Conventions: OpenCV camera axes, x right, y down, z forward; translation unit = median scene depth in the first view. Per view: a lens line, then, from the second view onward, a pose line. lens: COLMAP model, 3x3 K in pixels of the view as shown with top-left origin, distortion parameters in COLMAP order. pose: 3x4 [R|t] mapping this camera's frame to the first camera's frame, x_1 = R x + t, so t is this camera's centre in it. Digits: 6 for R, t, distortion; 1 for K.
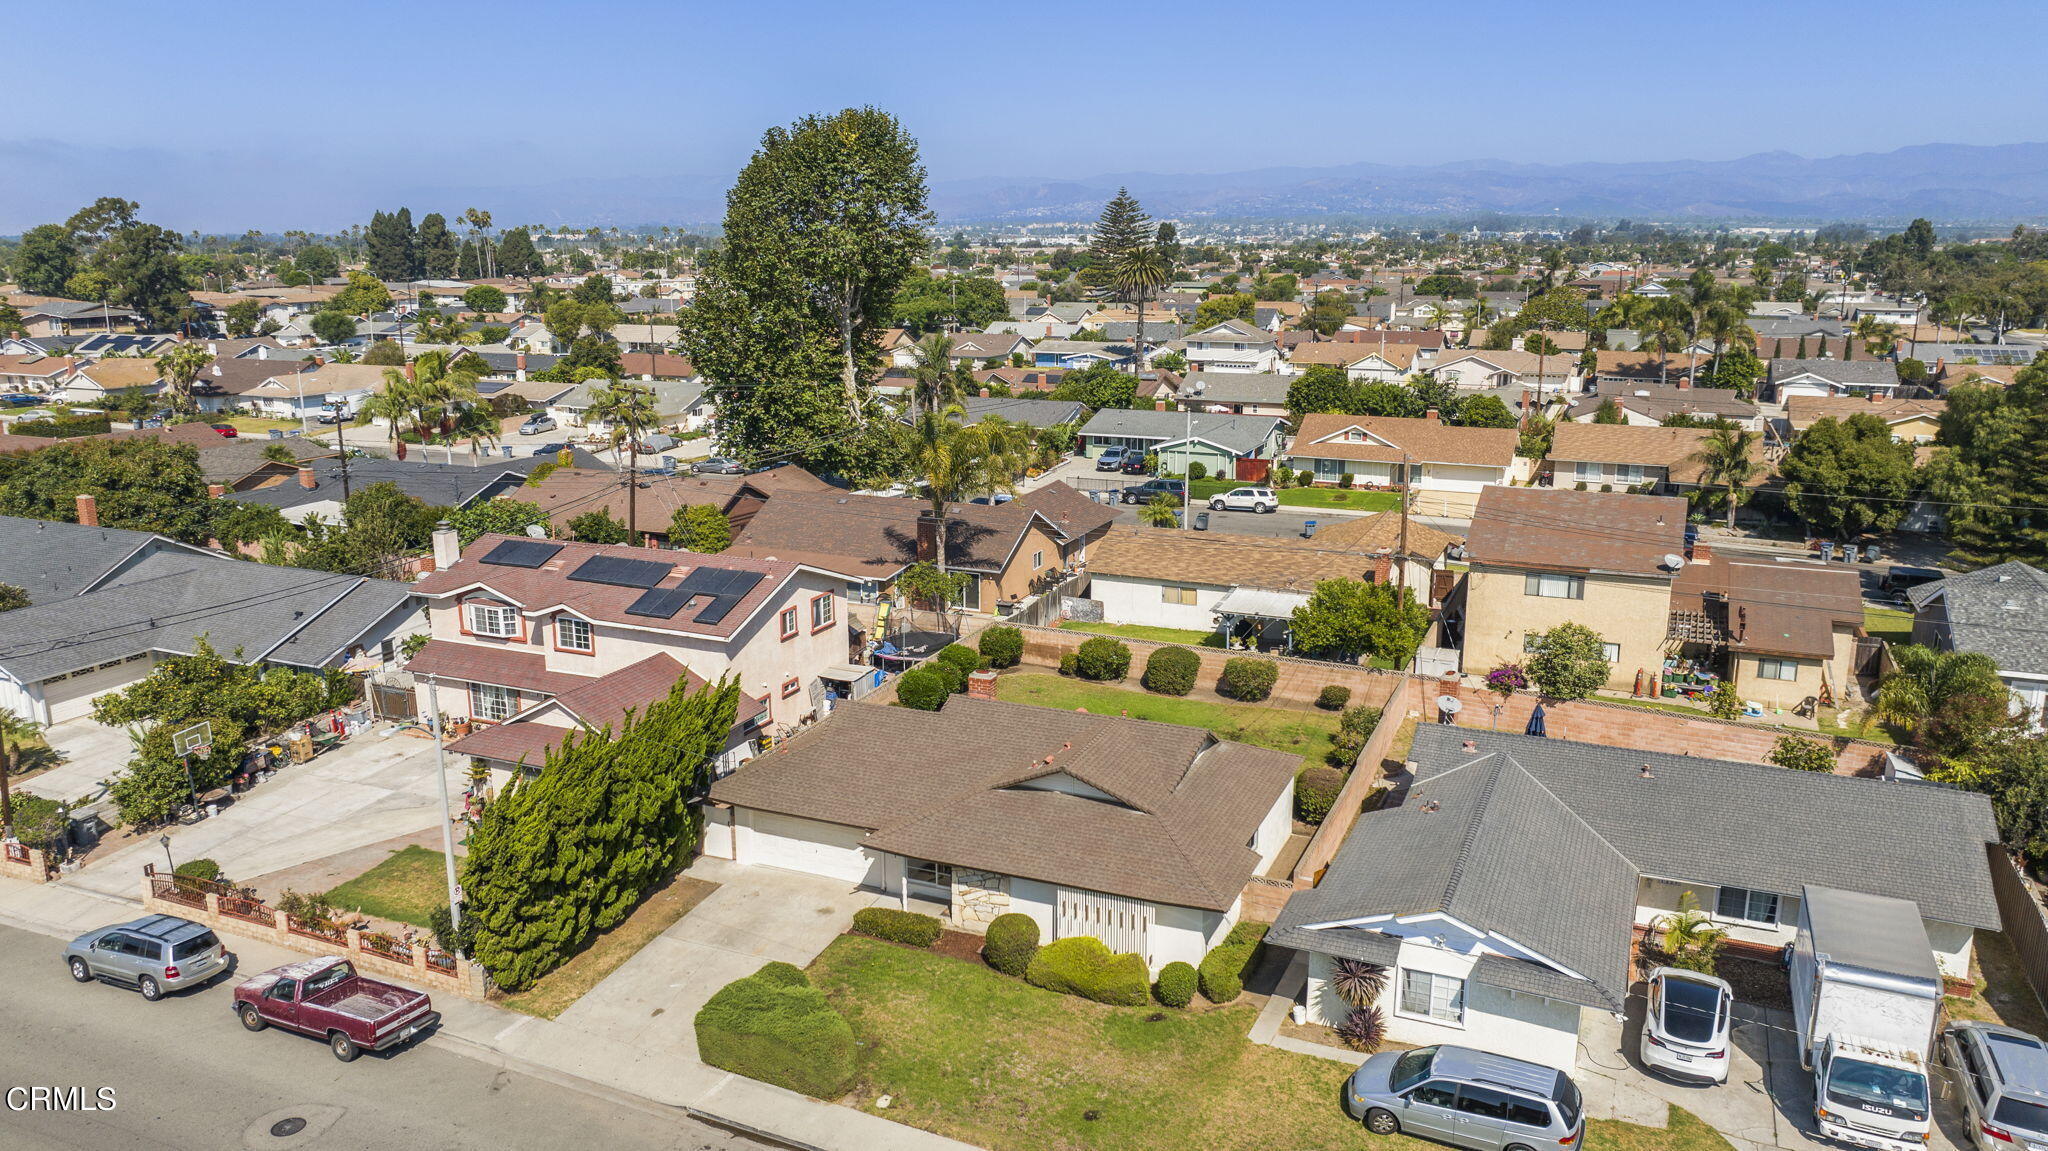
lens RADIAL K [[1450.4, 0, 1032.8], [0, 1450.4, 575.6], [0, 0, 1]] dist [-0.019673, -0.003136]
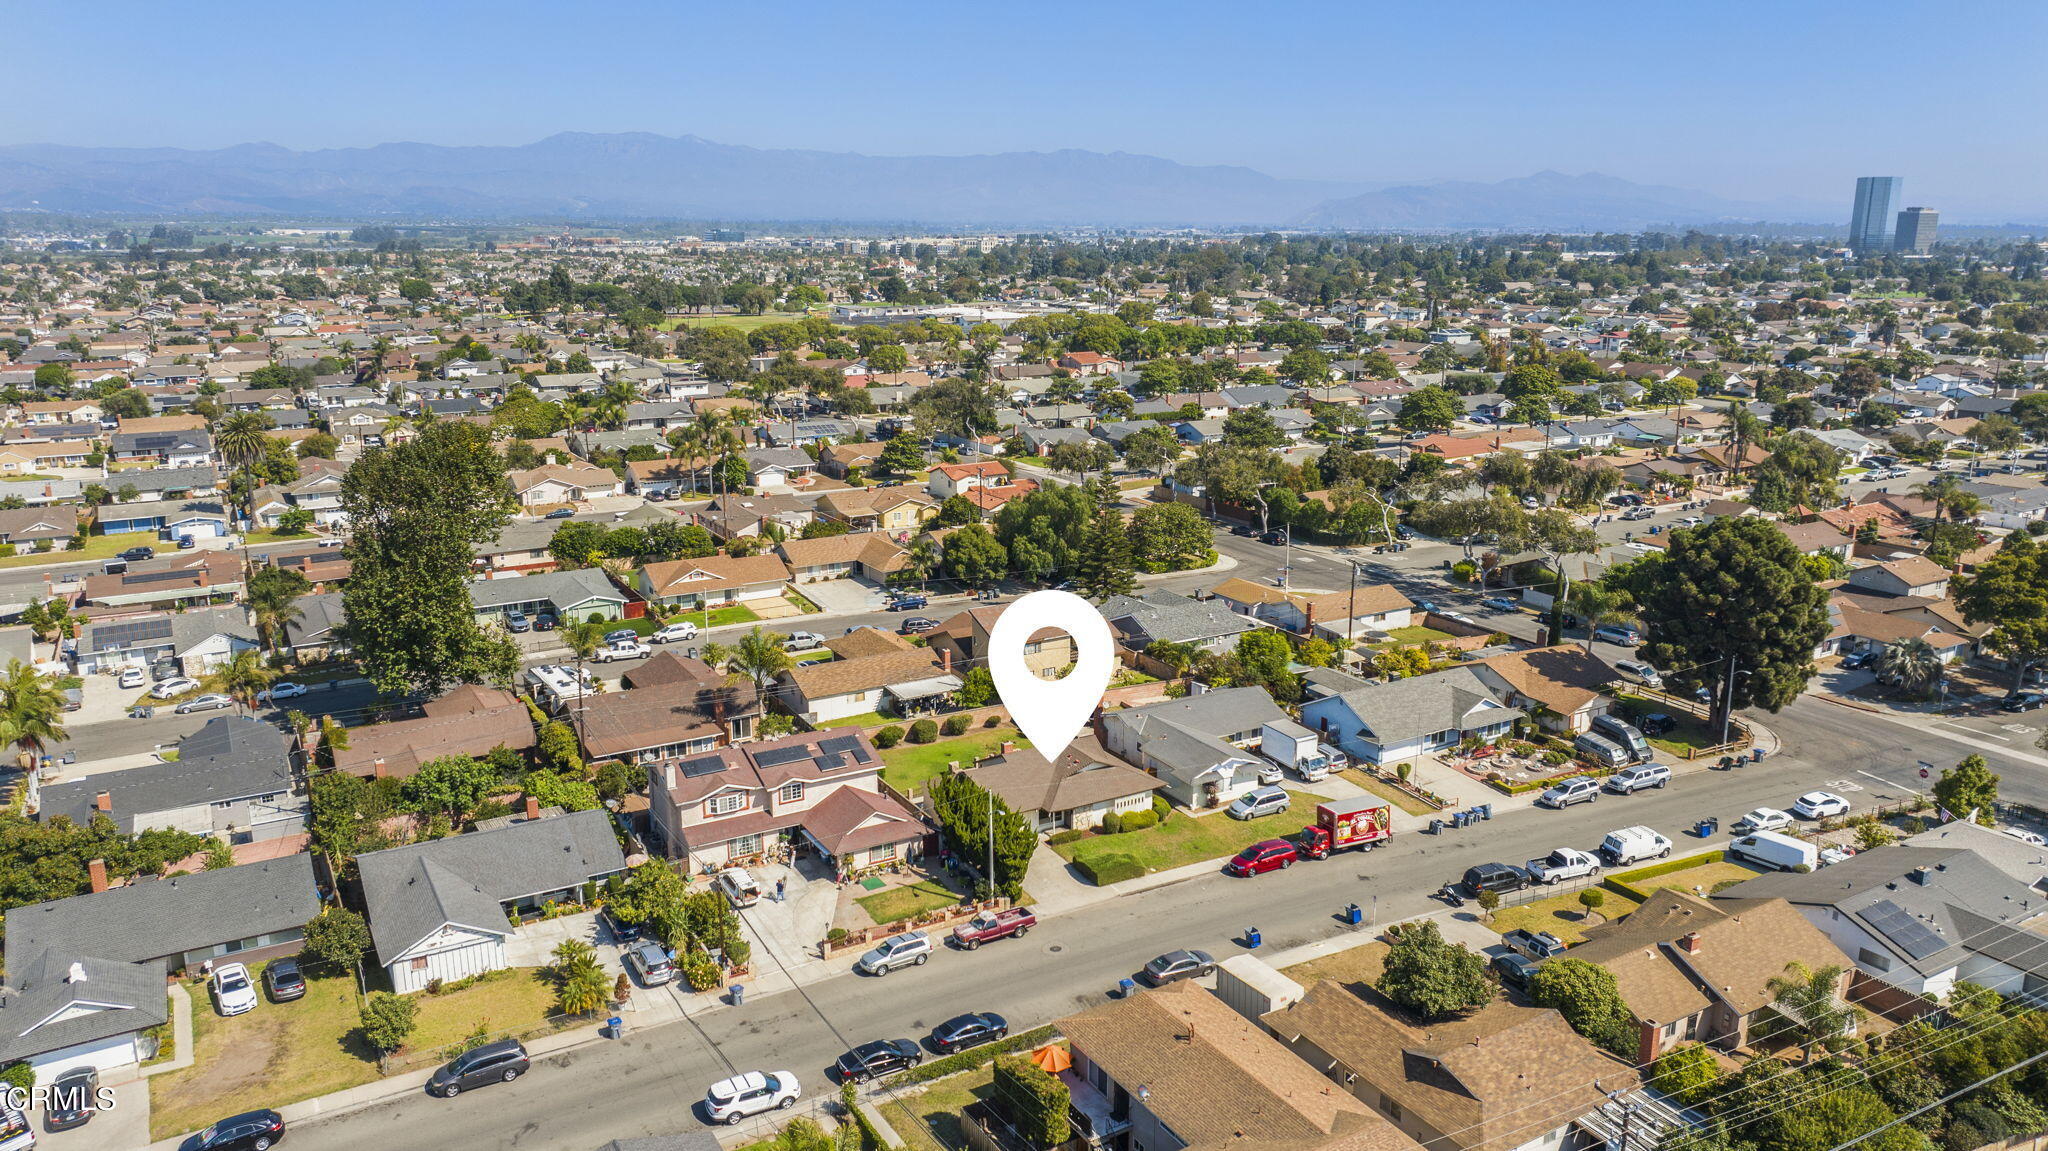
lens RADIAL K [[1450.4, 0, 1032.8], [0, 1450.4, 575.6], [0, 0, 1]] dist [-0.019673, -0.003136]
pose [[0.591240, -0.189620, 0.783888, -1.653116], [0.184299, 0.978015, 0.097572, -0.386341], [-0.785155, 0.086781, 0.613188, -0.482878]]
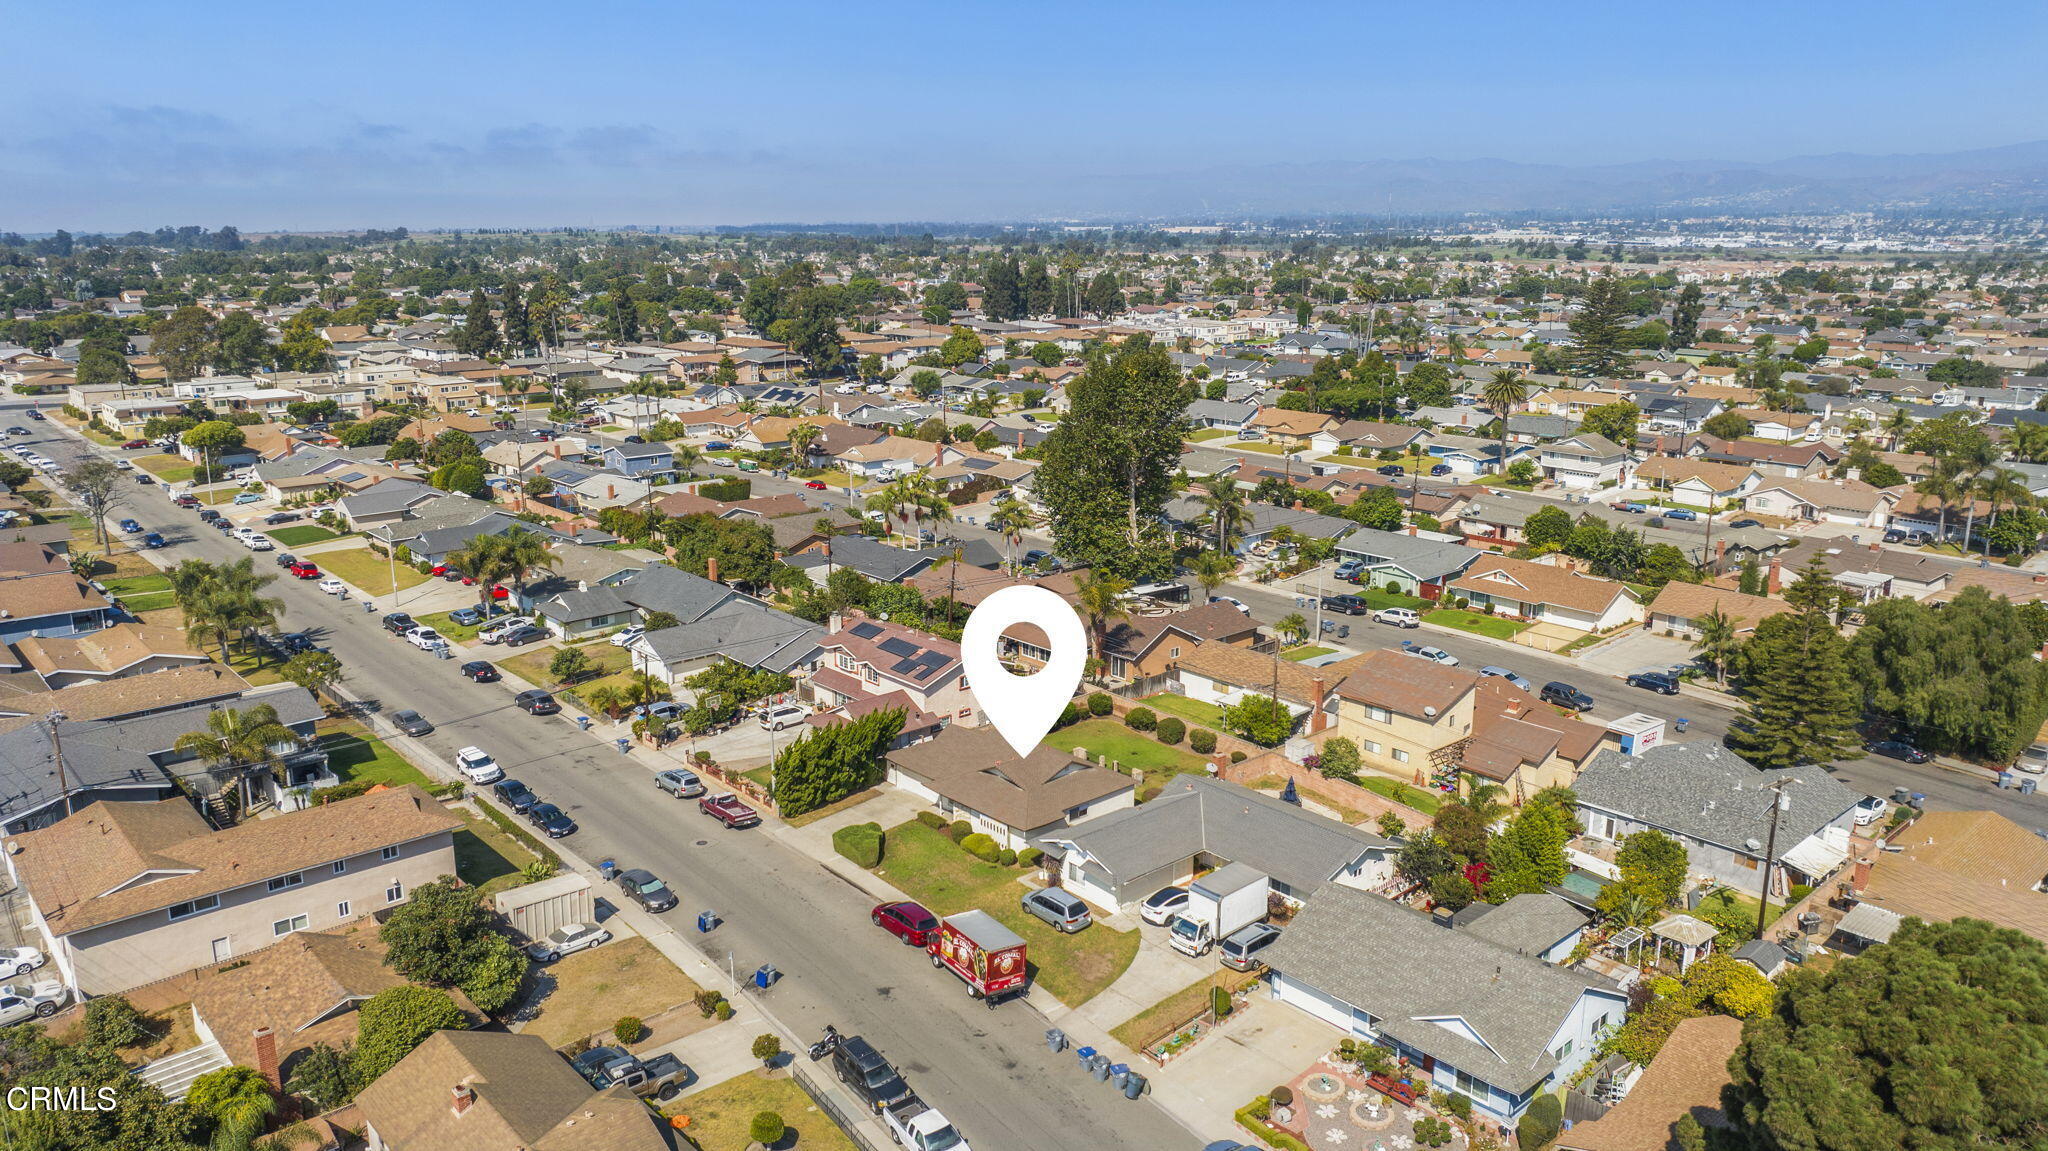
lens RADIAL K [[1450.4, 0, 1032.8], [0, 1450.4, 575.6], [0, 0, 1]] dist [-0.019673, -0.003136]
pose [[0.910234, 0.102325, -0.401252, 0.788207], [-0.098137, 0.994689, 0.031037, -0.206205], [0.402297, 0.011126, 0.915442, -0.928657]]
